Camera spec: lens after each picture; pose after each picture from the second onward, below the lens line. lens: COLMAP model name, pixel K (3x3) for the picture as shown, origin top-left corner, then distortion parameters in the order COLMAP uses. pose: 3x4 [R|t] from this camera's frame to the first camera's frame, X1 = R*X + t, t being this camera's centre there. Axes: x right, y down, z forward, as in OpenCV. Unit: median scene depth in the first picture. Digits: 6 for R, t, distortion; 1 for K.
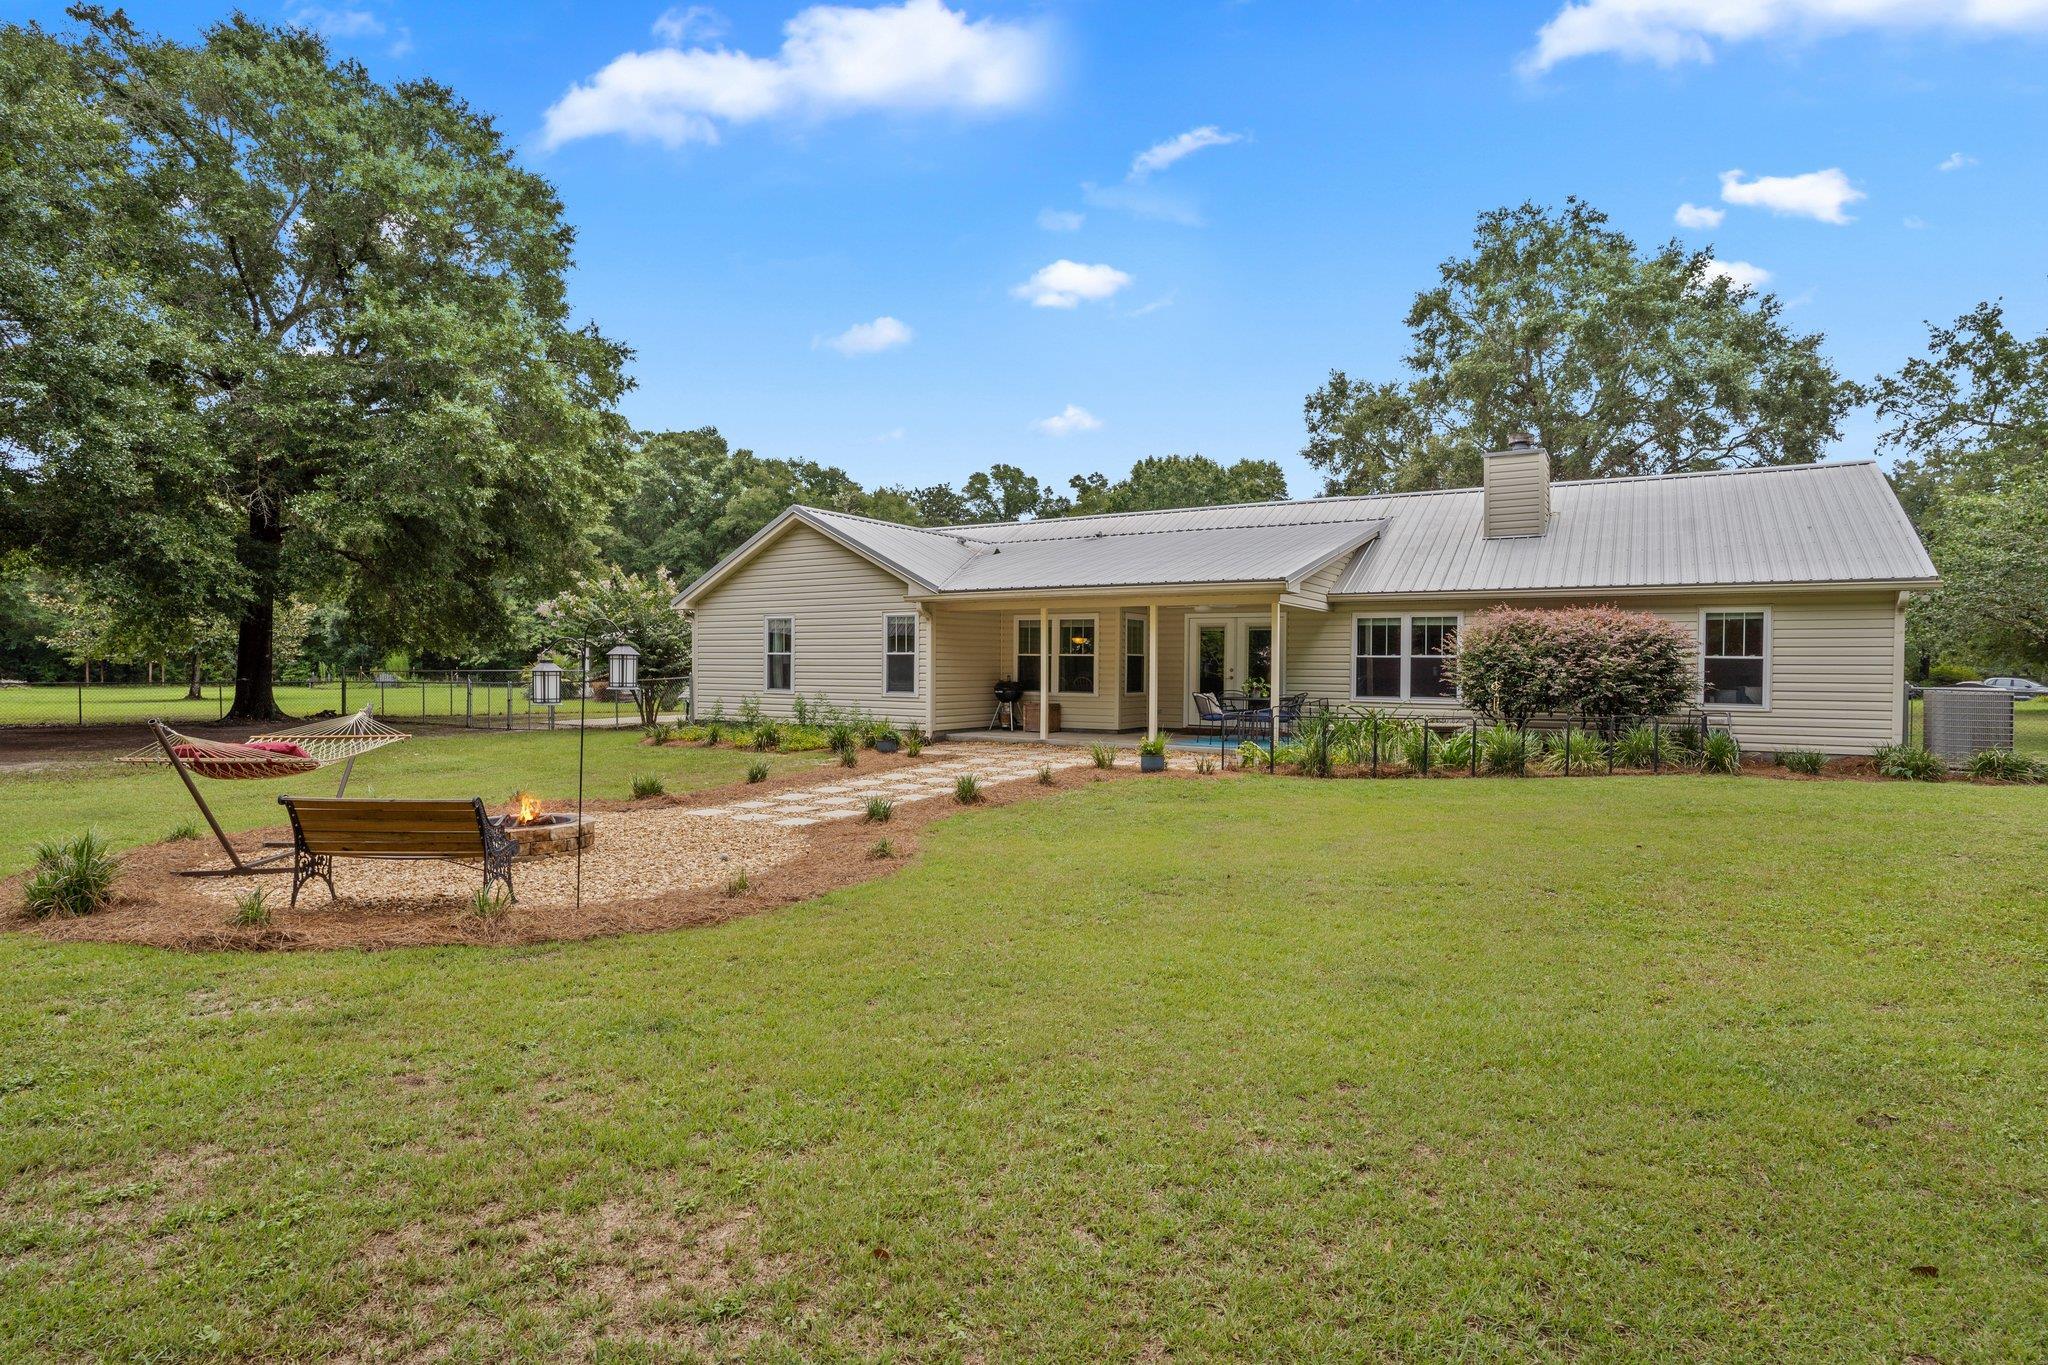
lens RADIAL K [[1068.2, 0, 1024.0], [0, 1068.2, 682.5], [0, 0, 1]] dist [-0.038398, 0.000707]
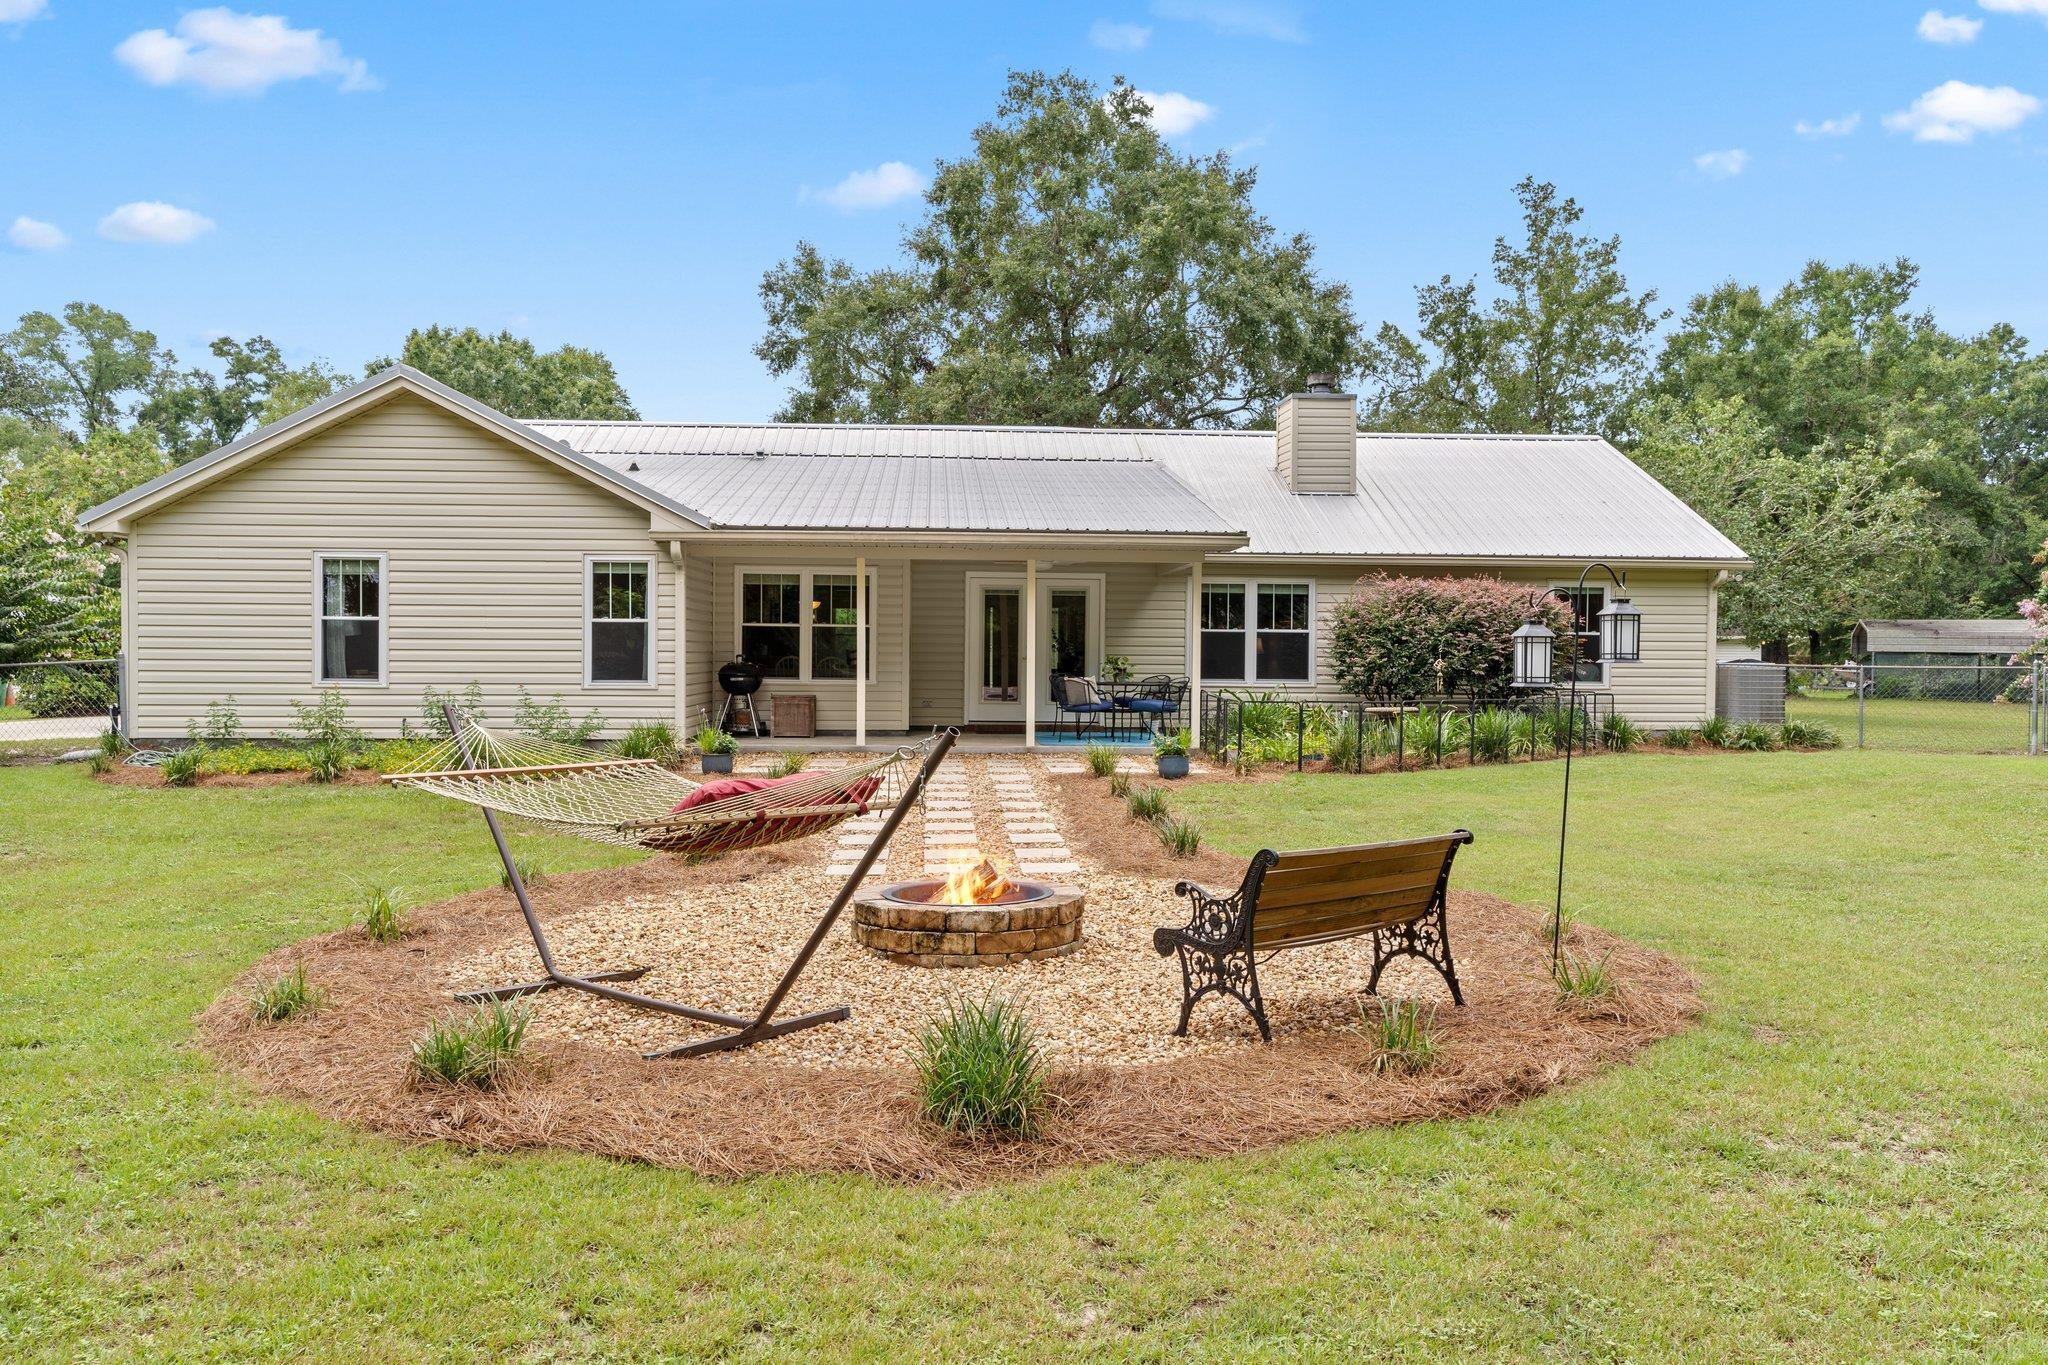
lens RADIAL K [[1488.3, 0, 1022.9], [0, 1488.3, 714.4], [0, 0, 1]] dist [0.006918, 0.003203]
pose [[0.816715, -0.024509, 0.576520, -0.413278], [0.007332, 0.999458, 0.032101, 0.002034], [-0.576995, -0.021990, 0.816452, 0.129974]]
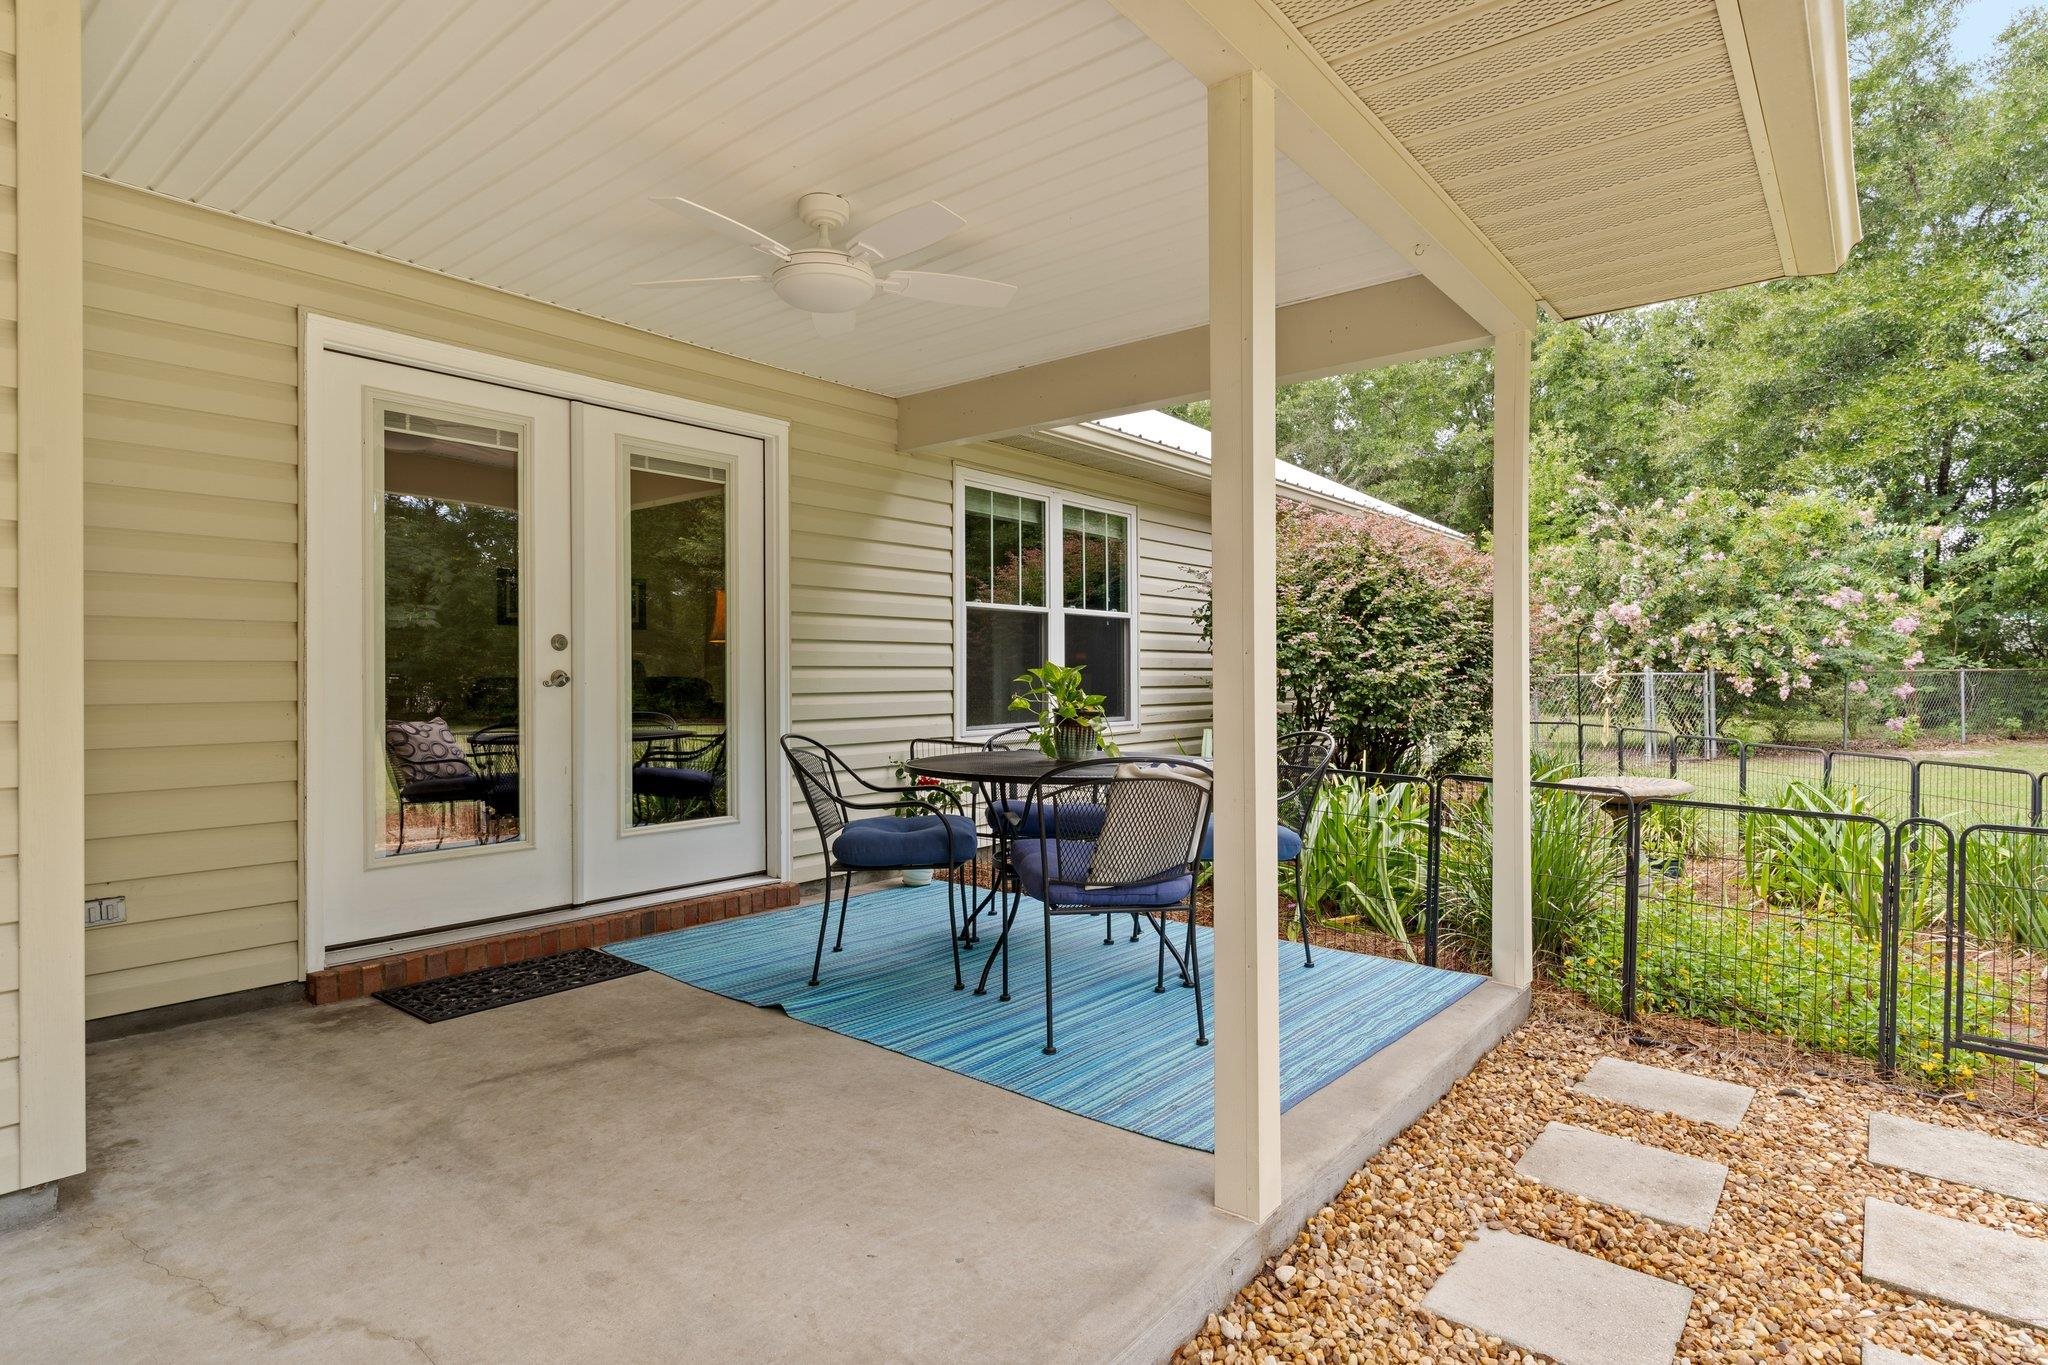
lens RADIAL K [[1086.3, 0, 1024.0], [0, 1086.3, 682.5], [0, 0, 1]] dist [-0.000233, 0.000024]
pose [[0.120755, -0.019945, 0.992482, -0.010552], [0.011321, 0.999761, 0.018714, -0.006274], [-0.992618, 0.008976, 0.120952, 0.859360]]
